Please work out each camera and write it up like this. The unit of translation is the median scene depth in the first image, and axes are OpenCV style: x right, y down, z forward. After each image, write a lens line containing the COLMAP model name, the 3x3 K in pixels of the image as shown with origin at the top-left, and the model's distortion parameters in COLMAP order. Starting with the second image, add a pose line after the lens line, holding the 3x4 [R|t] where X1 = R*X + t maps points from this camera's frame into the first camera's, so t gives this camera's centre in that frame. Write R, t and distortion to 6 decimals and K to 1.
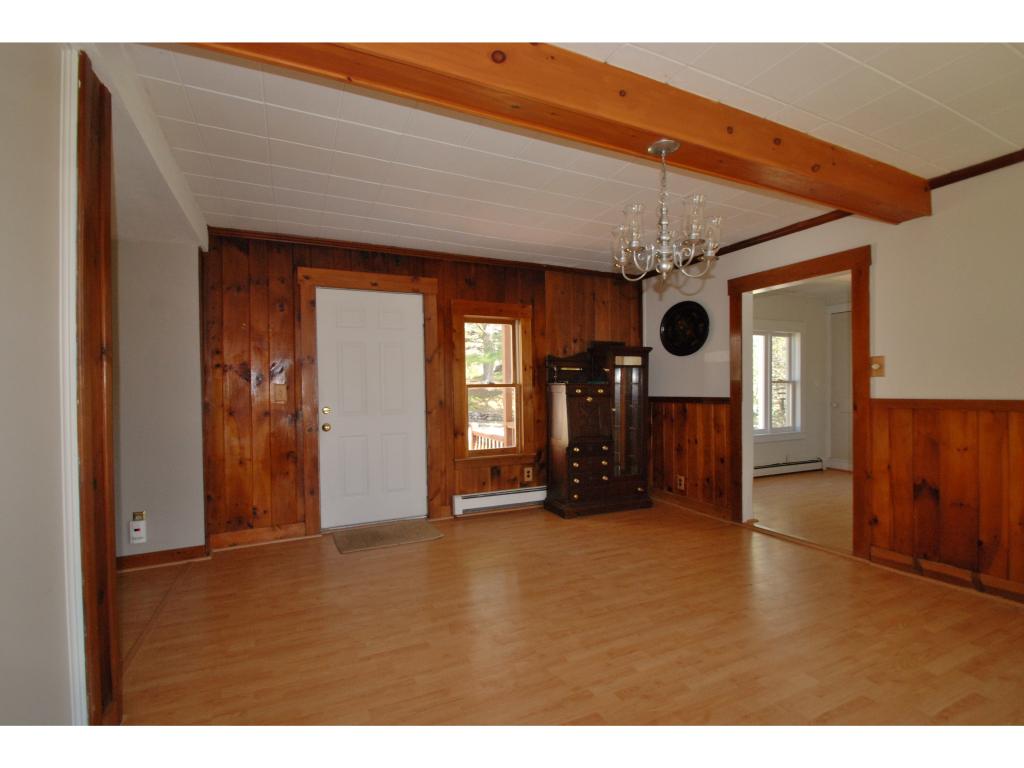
lens RADIAL K [[456.5, 0, 510.4], [0, 456.5, 391.1], [0, 0, 1]] dist [0.003264, -0.000395]
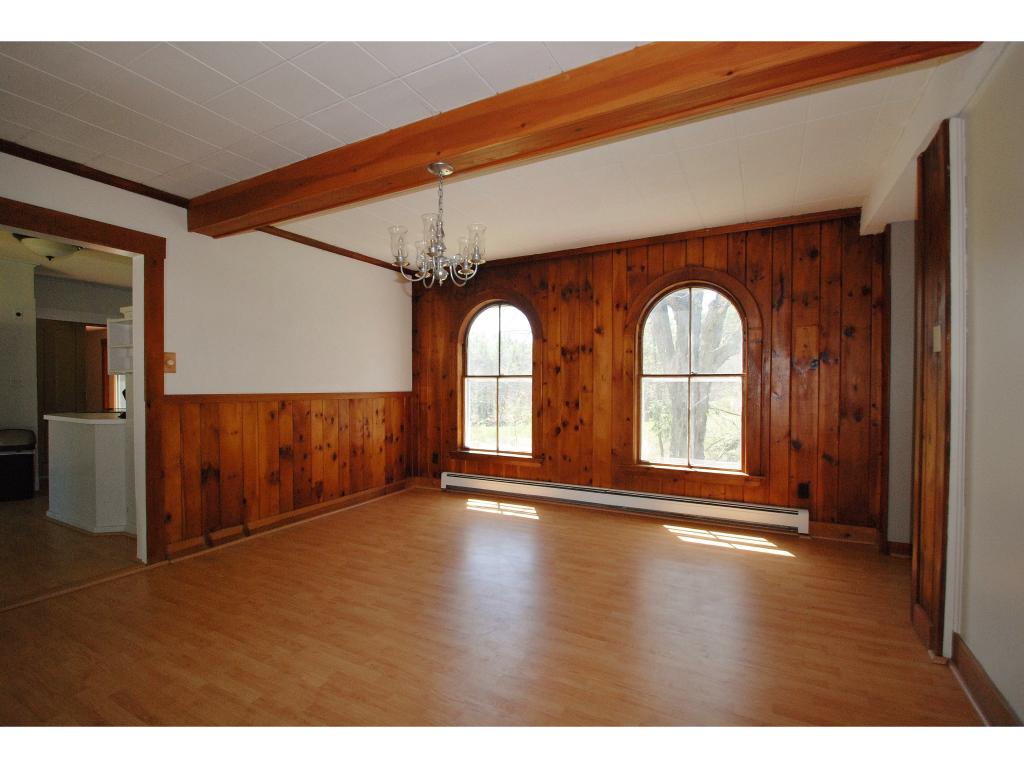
lens RADIAL K [[491.6, 0, 509.3], [0, 491.6, 382.1], [0, 0, 1]] dist [-0.000755, -0.000691]
pose [[-0.600336, 0.010776, 0.799675, -0.814646], [0.000983, 0.999918, -0.012736, 0.004873], [-0.799747, -0.006859, -0.600298, 1.715207]]
